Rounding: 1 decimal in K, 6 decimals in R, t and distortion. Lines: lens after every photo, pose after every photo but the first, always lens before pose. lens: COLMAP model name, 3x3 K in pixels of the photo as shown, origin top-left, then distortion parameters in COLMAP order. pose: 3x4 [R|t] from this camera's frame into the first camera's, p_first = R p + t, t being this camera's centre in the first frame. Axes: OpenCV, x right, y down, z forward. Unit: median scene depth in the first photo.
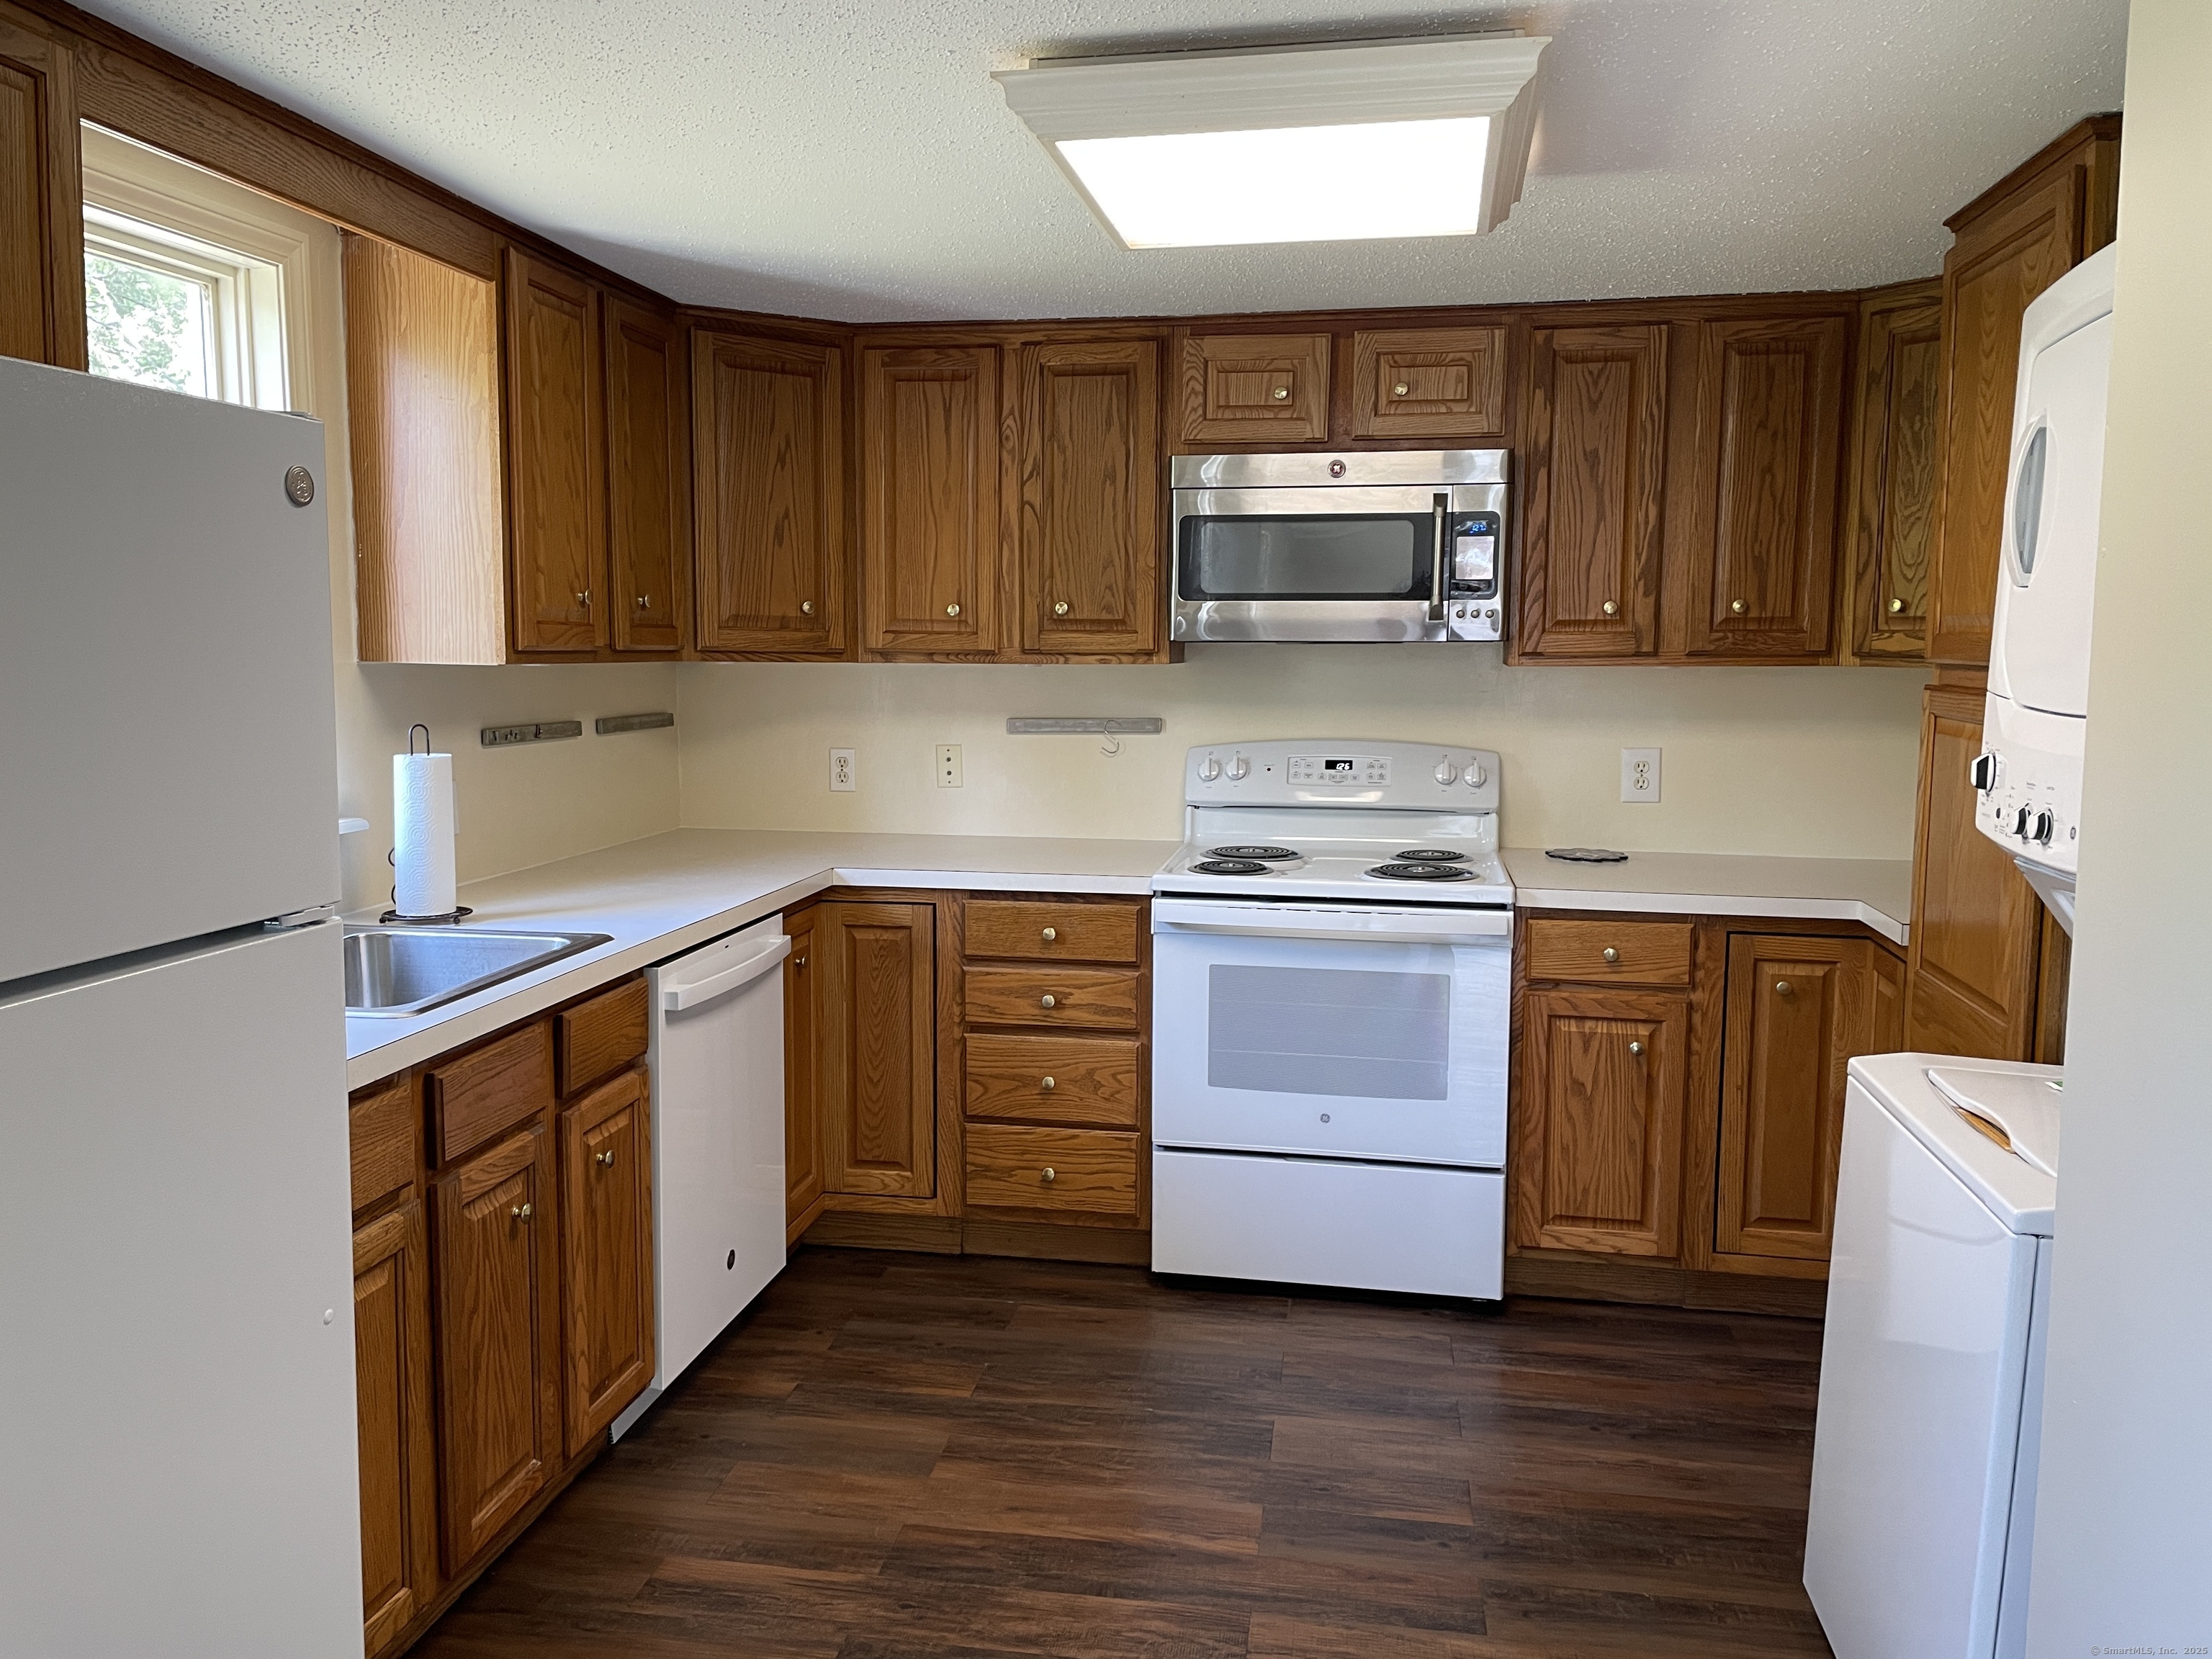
lens RADIAL K [[1677.1, 0, 1071.4], [0, 1677.1, 820.0], [0, 0, 1]] dist [0.096612, -0.133458]
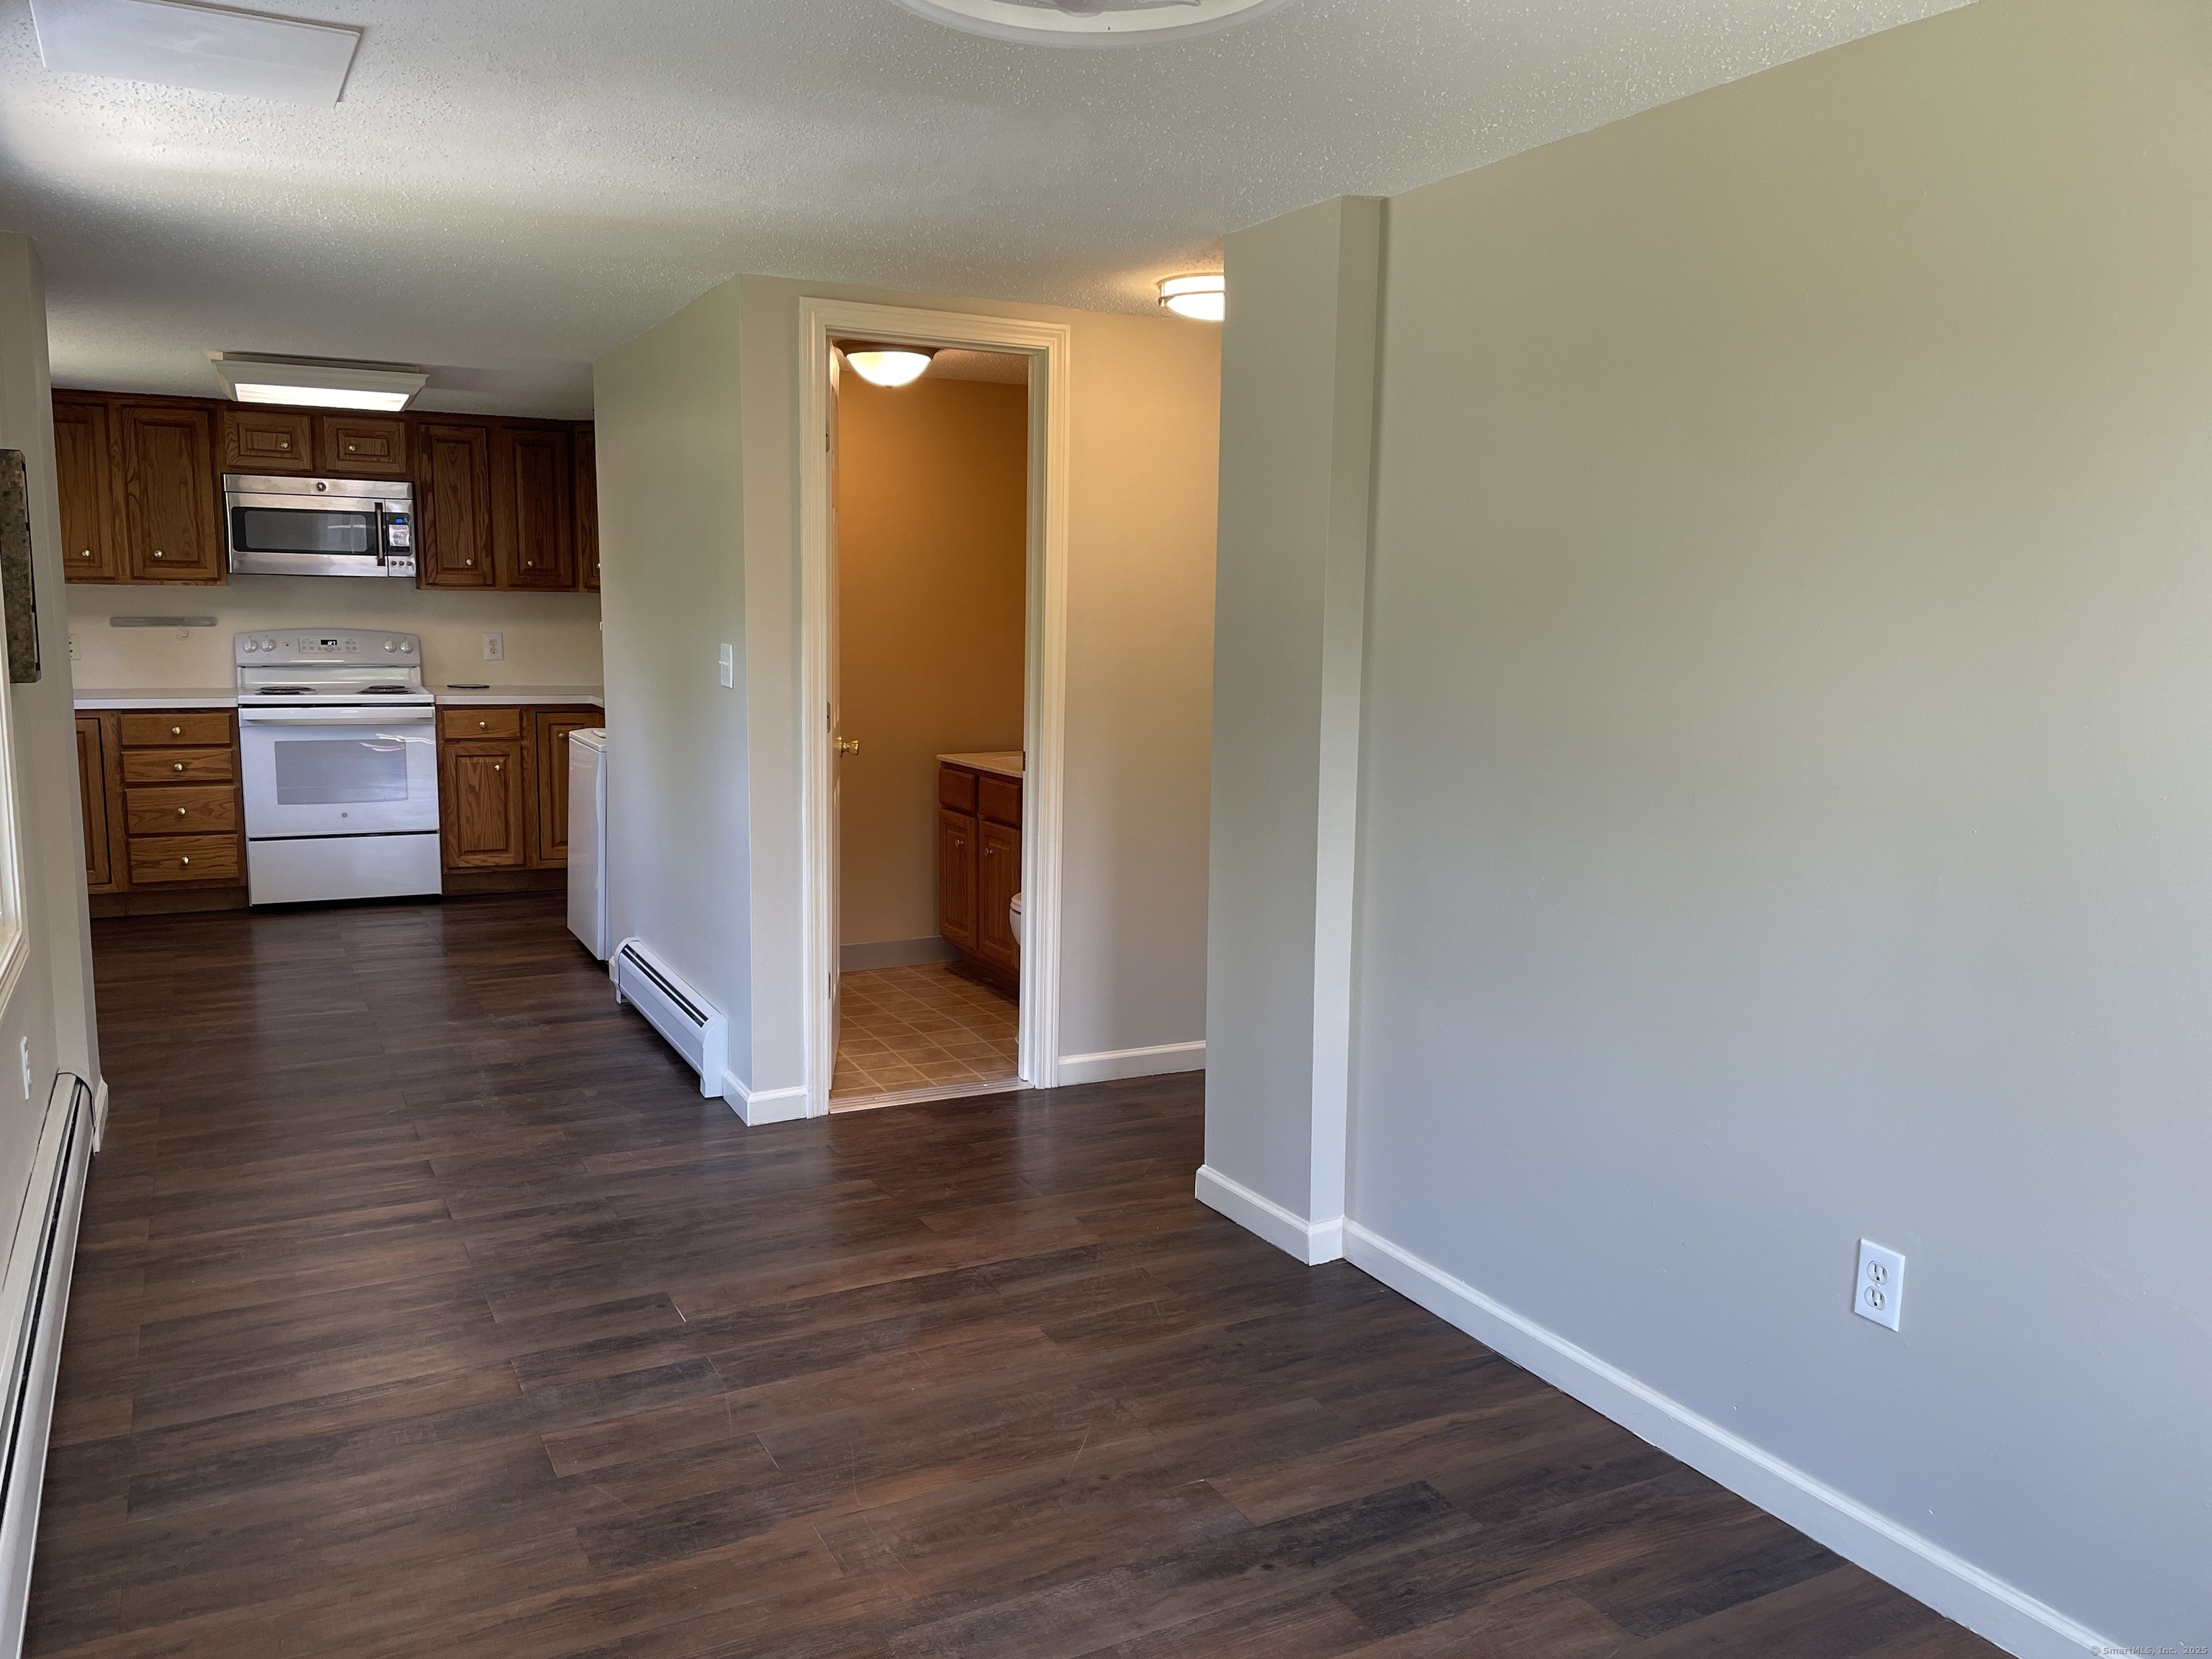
lens RADIAL K [[1671.2, 0, 1096.5], [0, 1671.2, 840.6], [0, 0, 1]] dist [0.092715, -0.119879]
pose [[0.796699, -0.080390, 0.599006, -0.338953], [0.051147, 0.996527, 0.065712, 0.117578], [-0.602208, -0.021716, 0.798044, -1.124216]]
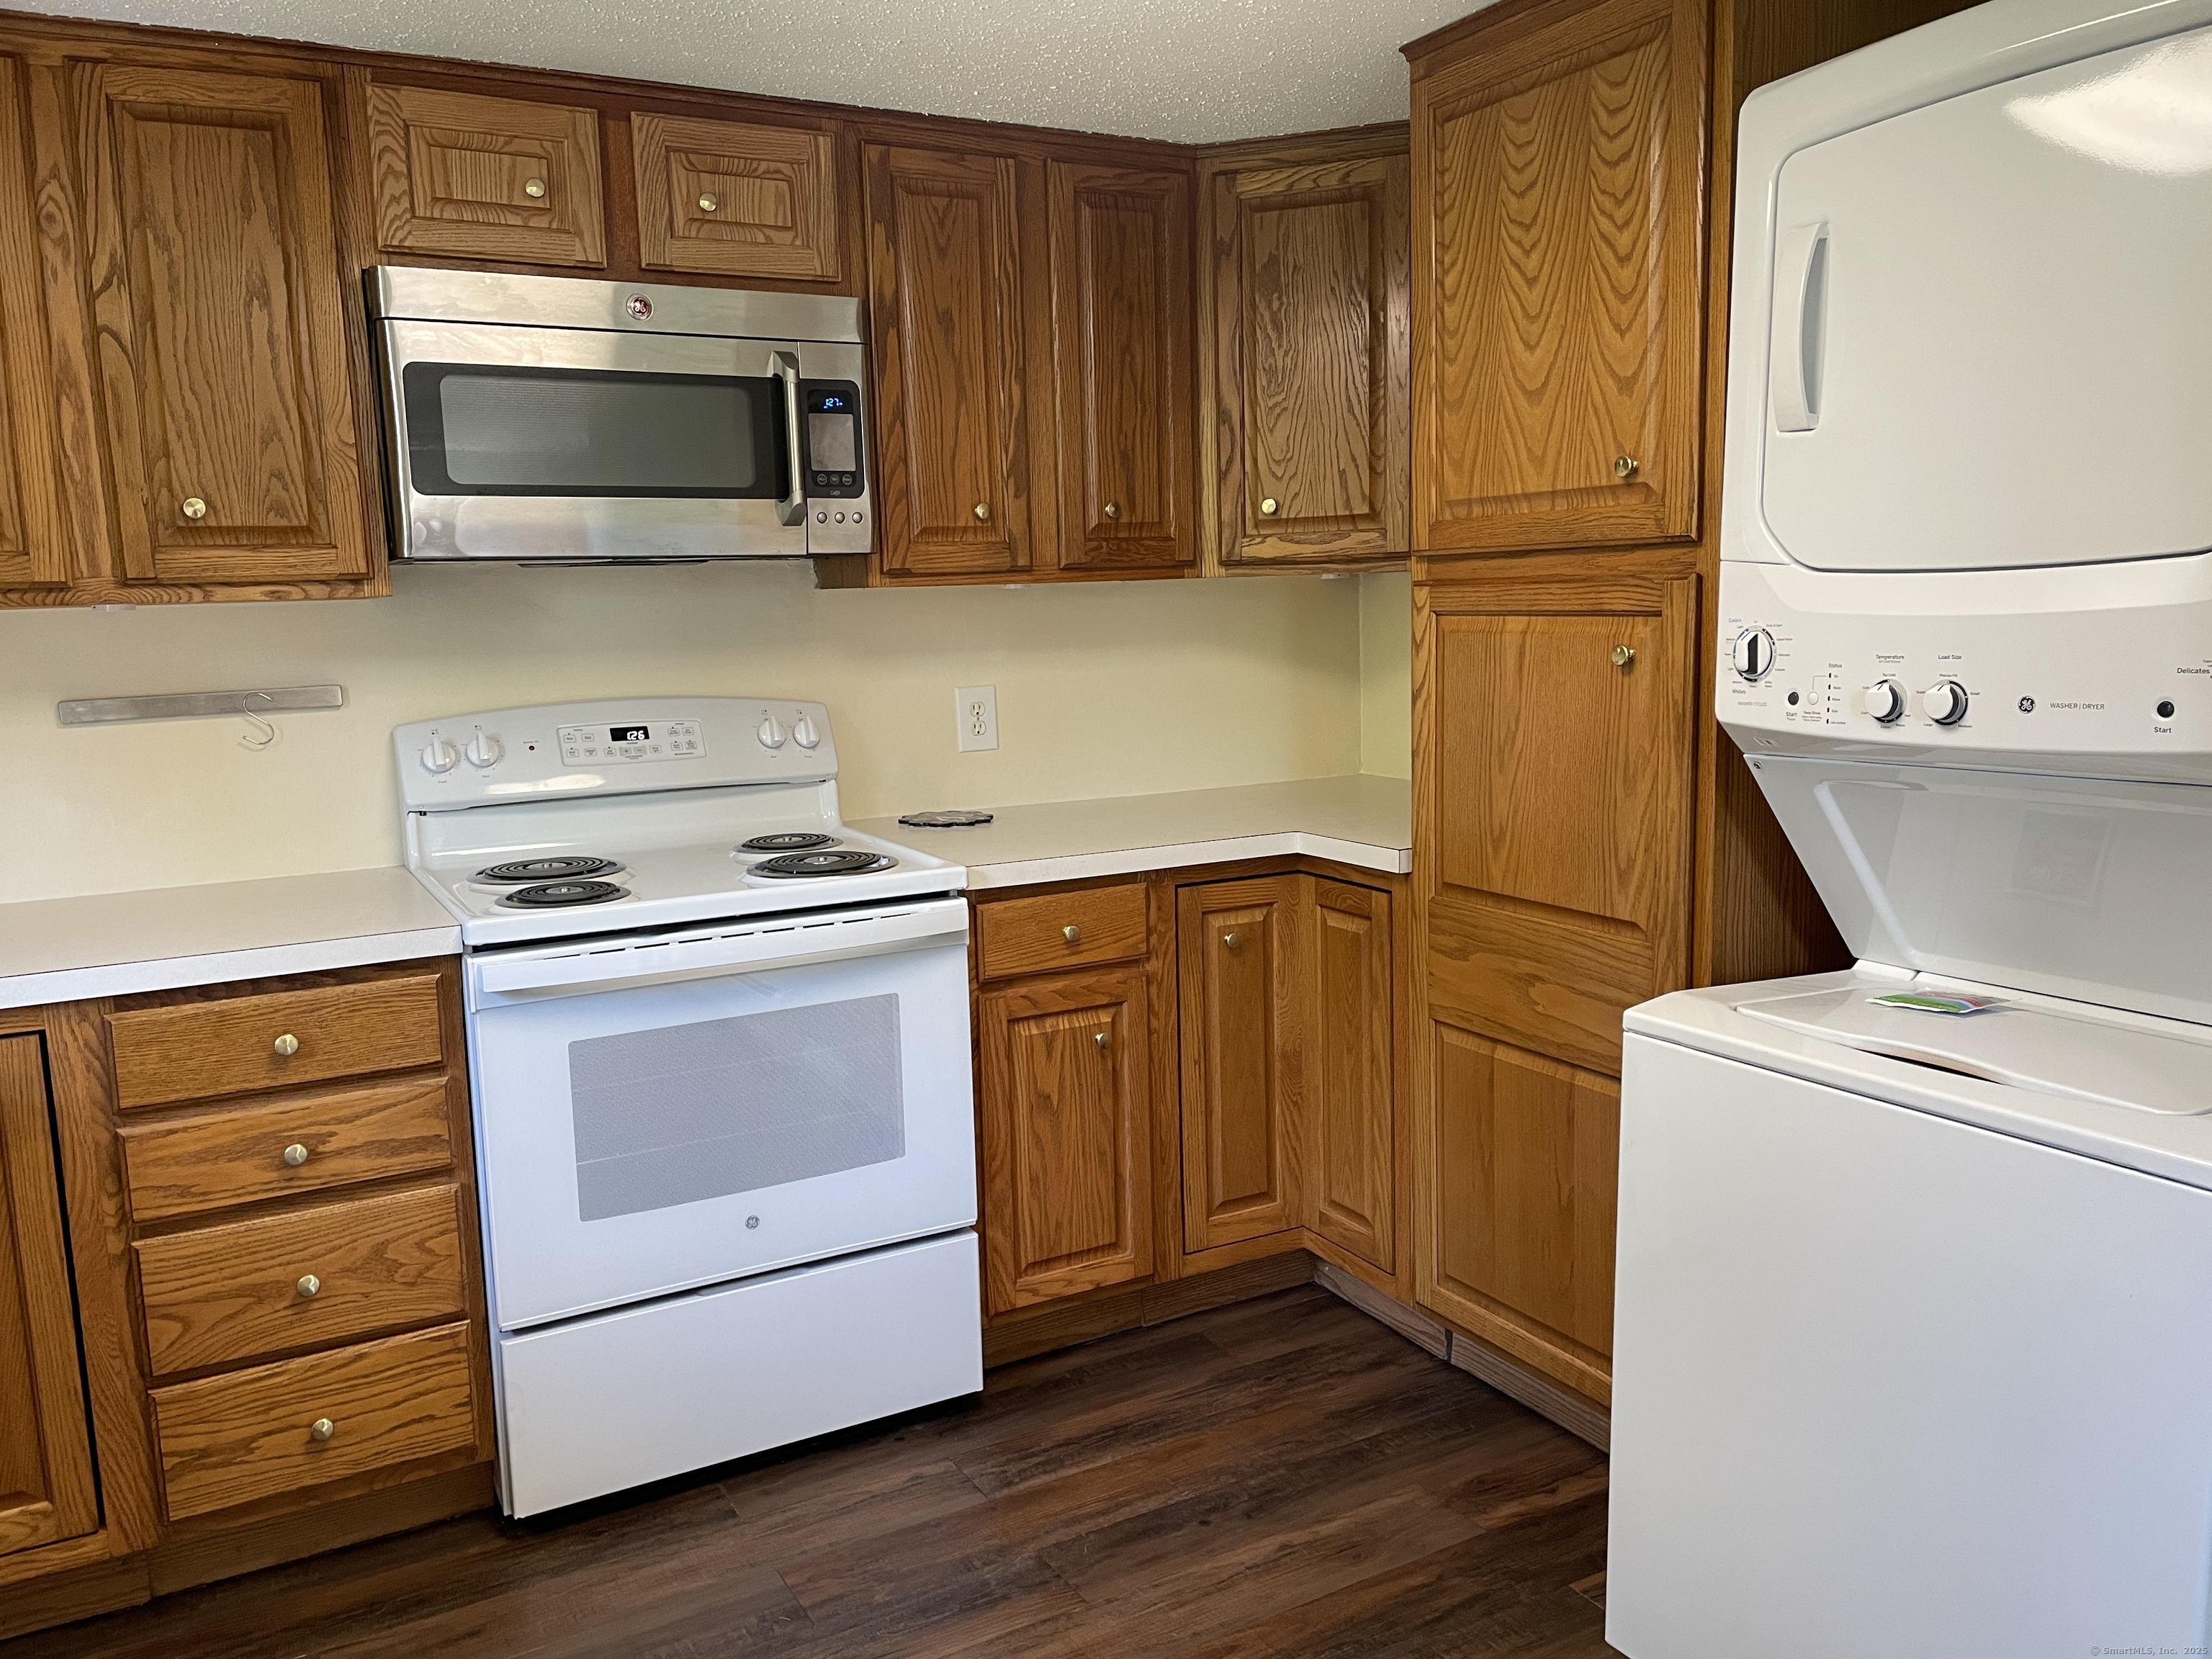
lens RADIAL K [[1696.2, 0, 1112.2], [0, 1696.2, 833.9], [0, 0, 1]] dist [0.105051, -0.137823]
pose [[0.772397, -0.116698, 0.624327, -0.161778], [0.101731, 0.993016, 0.059754, -0.014172], [-0.626940, 0.017360, 0.778874, 0.327677]]
